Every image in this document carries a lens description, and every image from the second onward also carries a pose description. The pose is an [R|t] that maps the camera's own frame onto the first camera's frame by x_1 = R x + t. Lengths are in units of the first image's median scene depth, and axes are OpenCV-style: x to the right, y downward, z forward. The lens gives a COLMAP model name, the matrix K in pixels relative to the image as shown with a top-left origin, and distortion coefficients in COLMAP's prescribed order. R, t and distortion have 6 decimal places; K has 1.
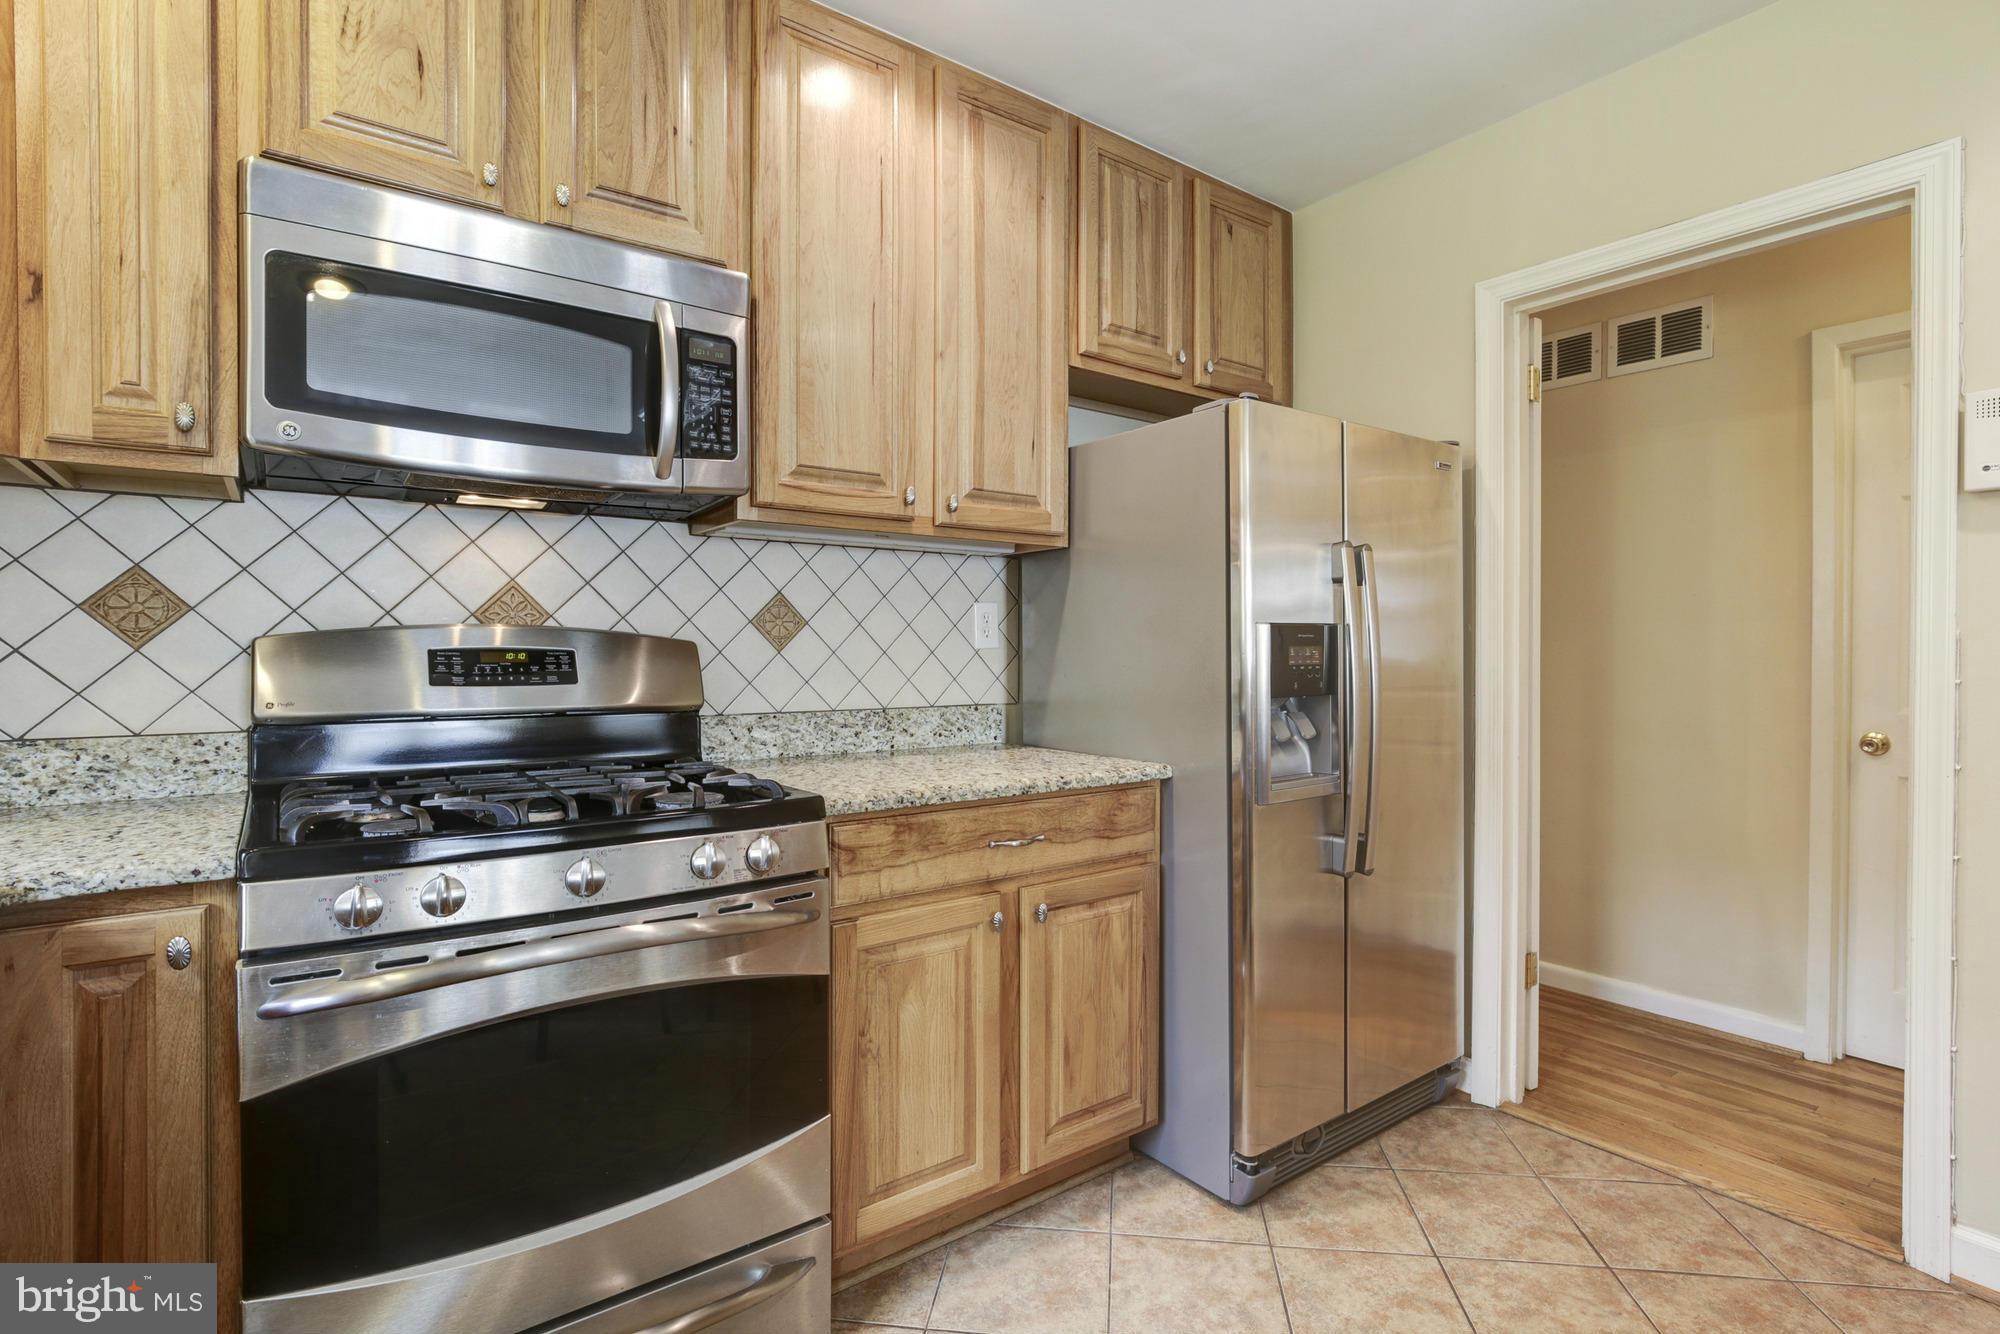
lens RADIAL K [[983.2, 0, 984.5], [0, 983.2, 653.8], [0, 0, 1]] dist [-0.005771, 0.001767]
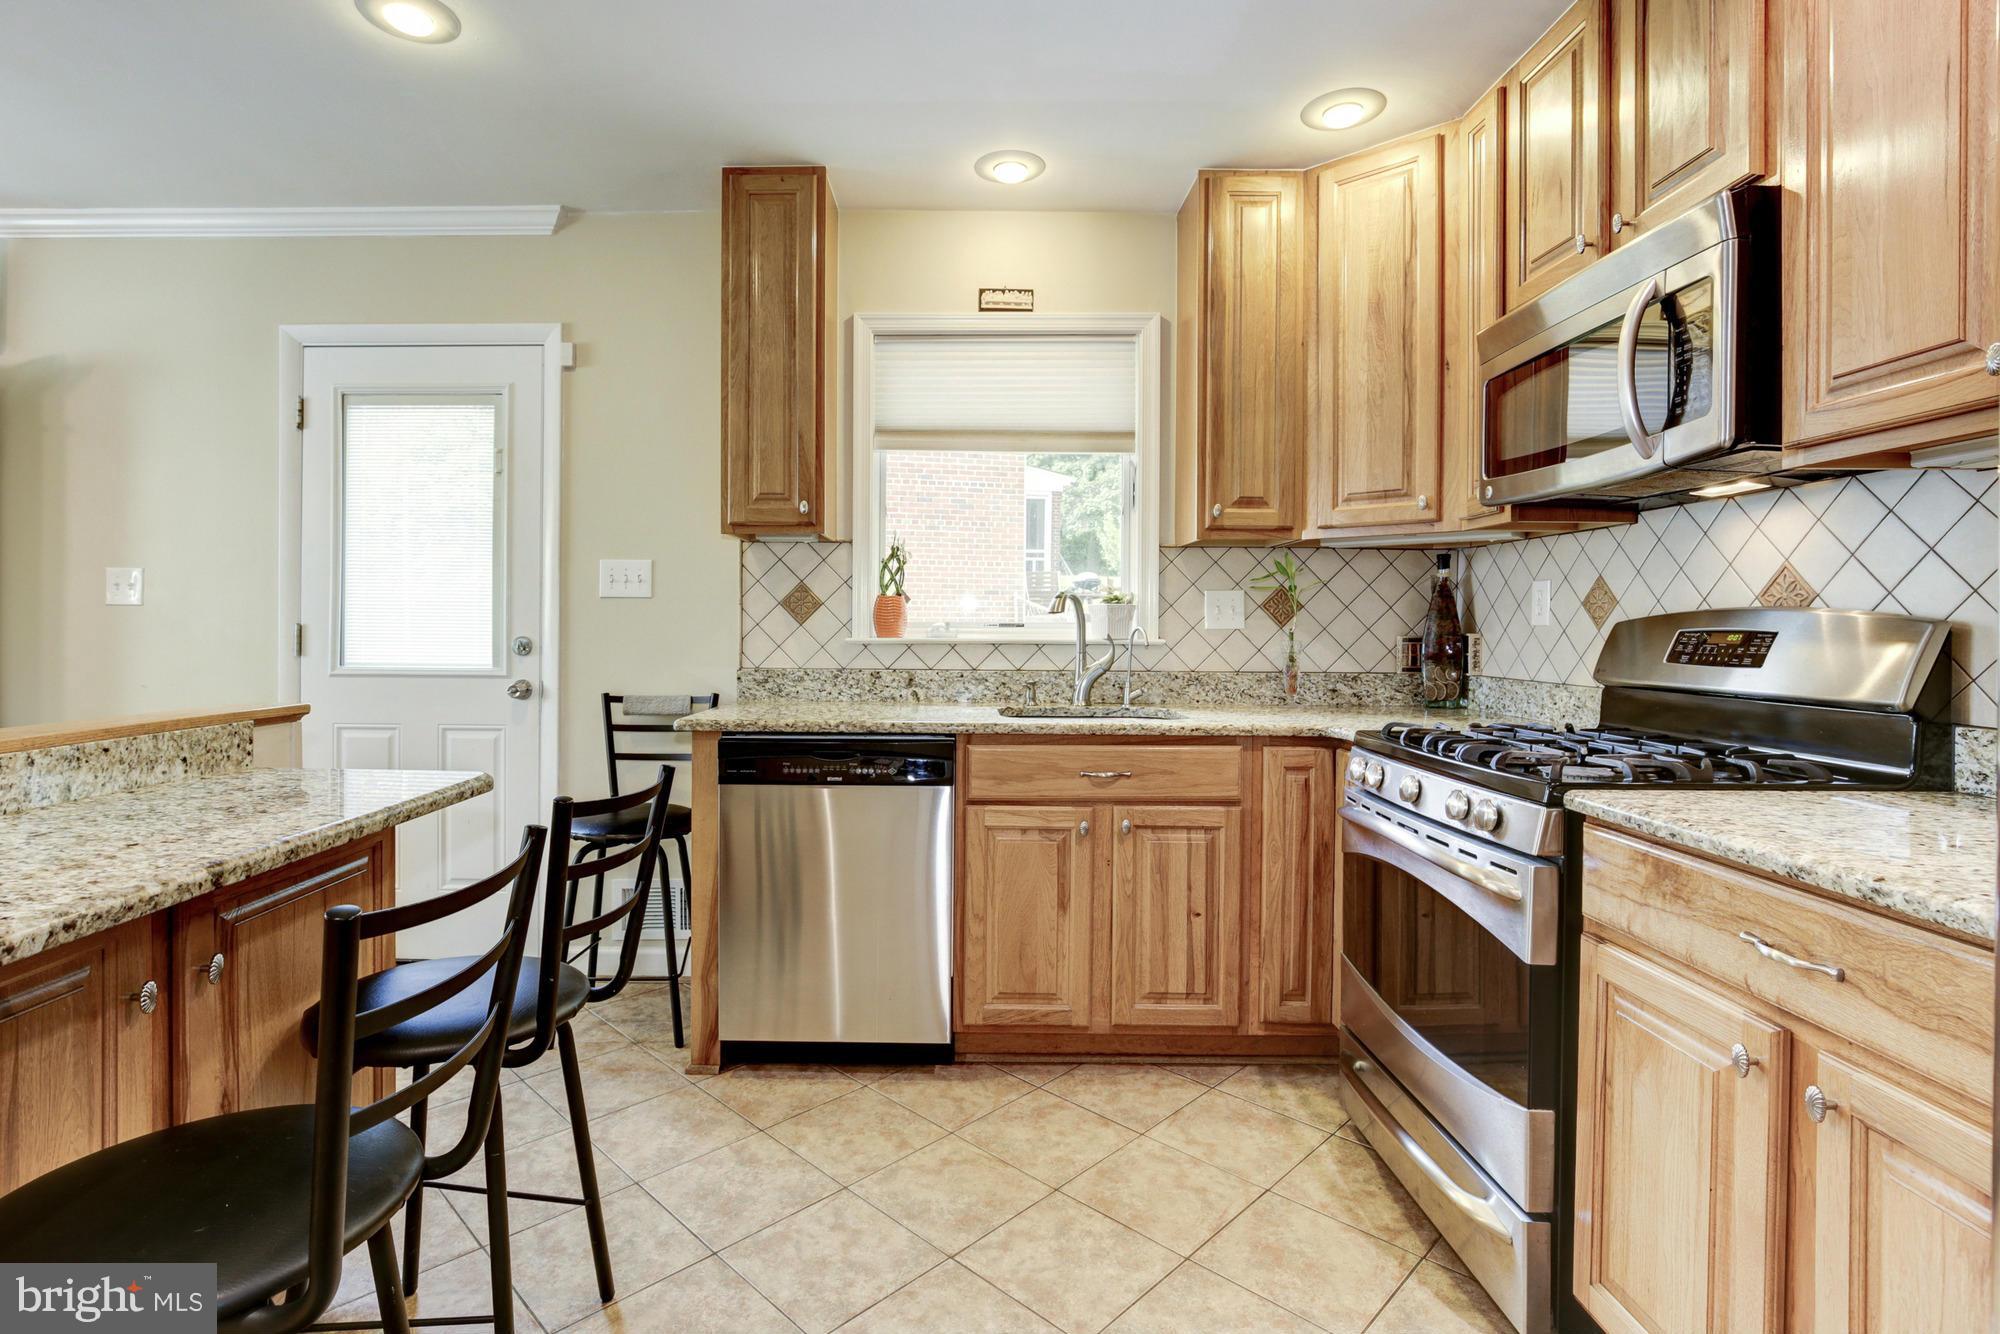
lens RADIAL K [[983.2, 0, 941.2], [0, 983.2, 632.3], [0, 0, 1]] dist [-0.005771, 0.001767]
pose [[-0.619606, -0.001602, -0.784912, 0.782460], [-0.012899, 0.999884, 0.008142, -0.001091], [0.784807, 0.015169, -0.619554, 0.929146]]
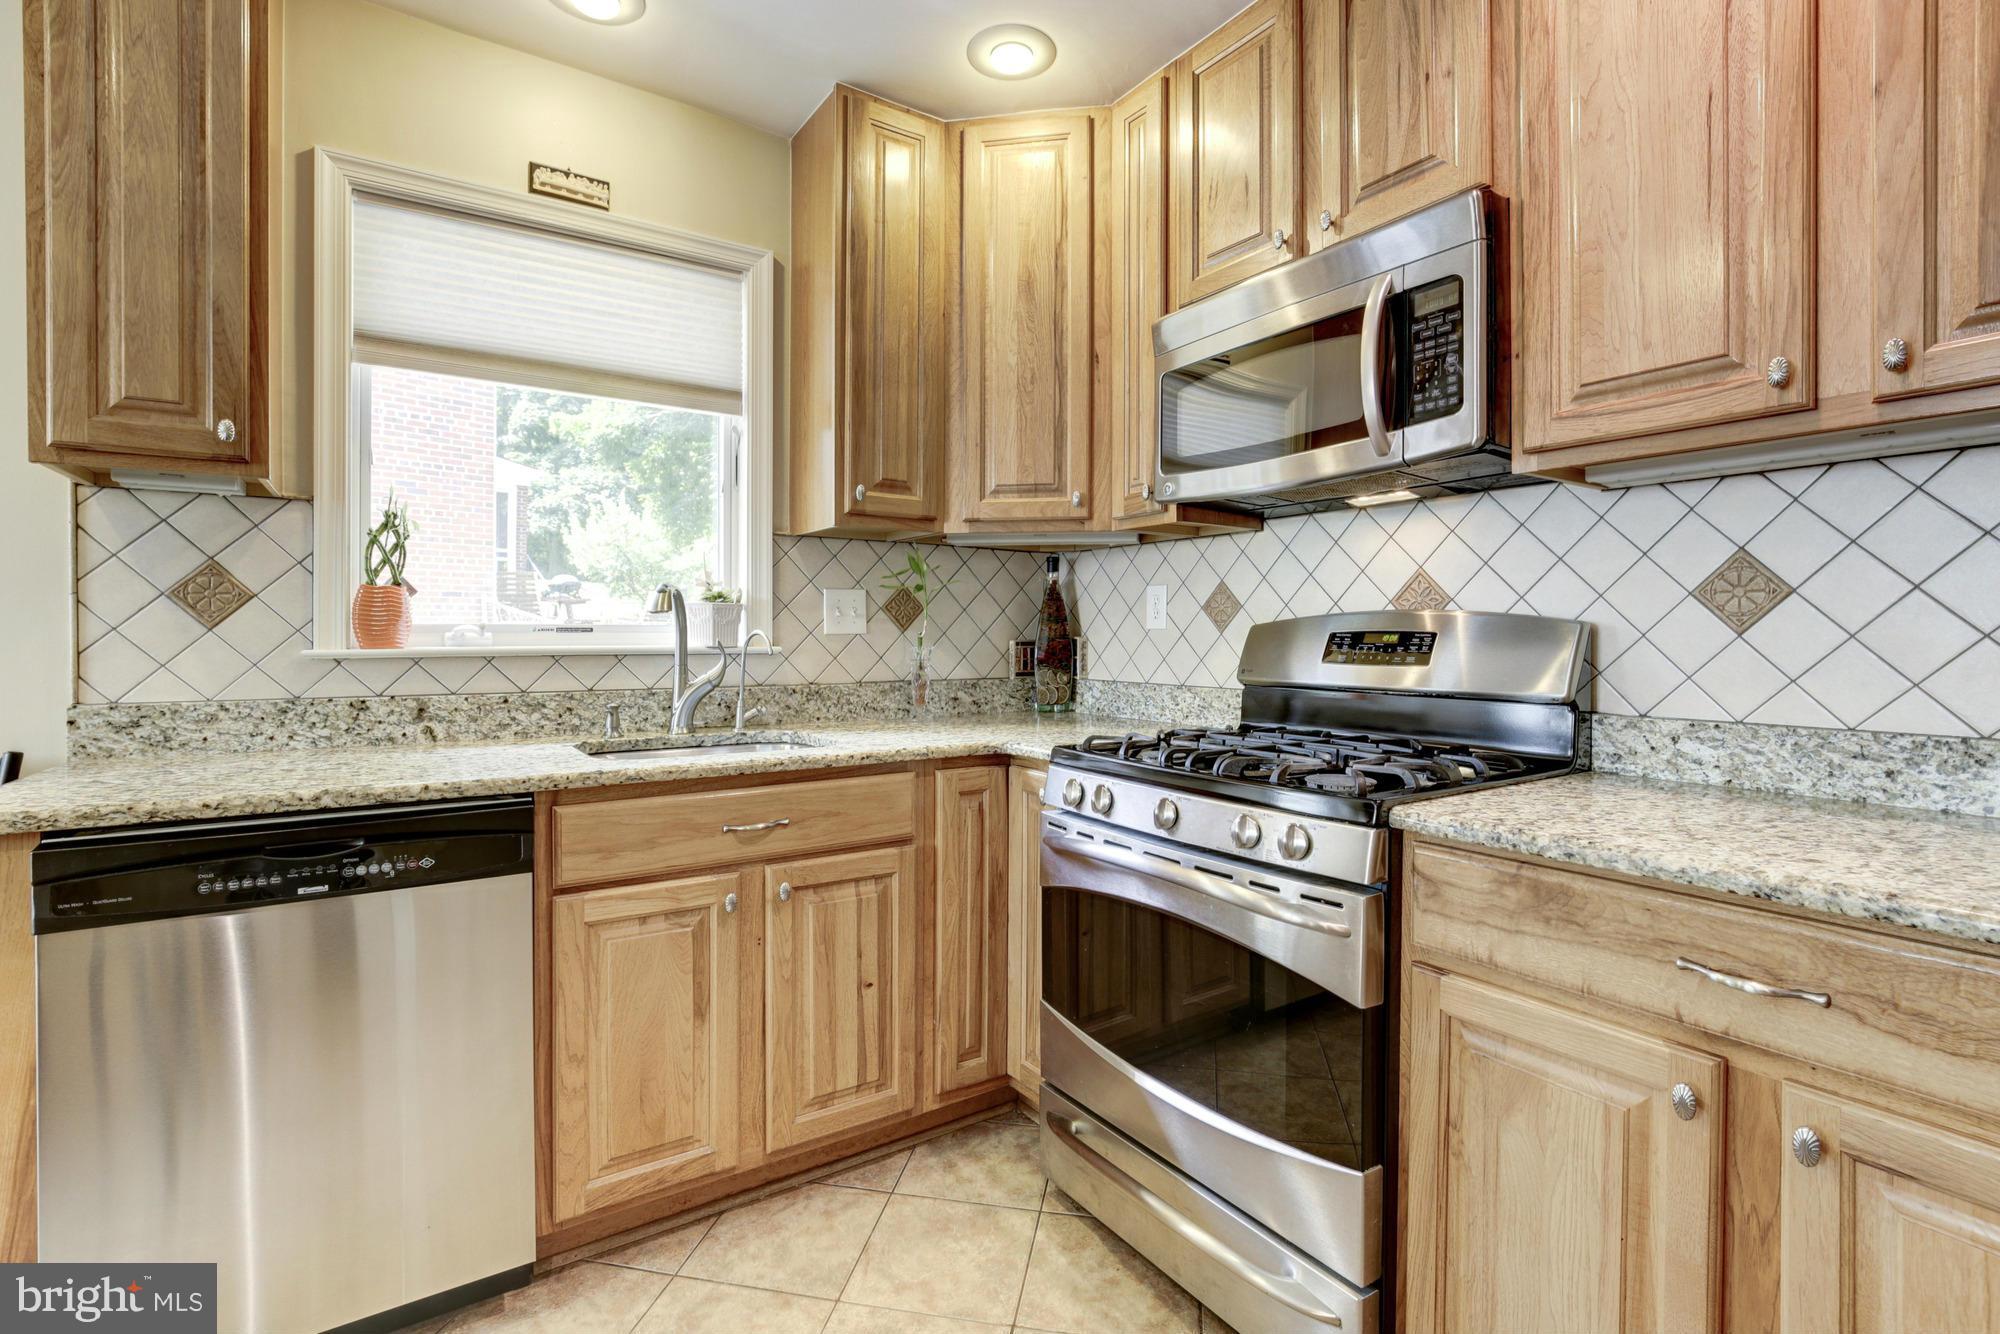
lens RADIAL K [[934.8, 0, 1007.4], [0, 934.8, 641.1], [0, 0, 1]] dist [-0.015521, 0.004703]
pose [[-0.054565, 0.002497, -0.998507, 0.542981], [-0.008124, 0.999963, 0.002945, 0.005381], [0.998477, 0.008273, -0.054543, 0.598320]]
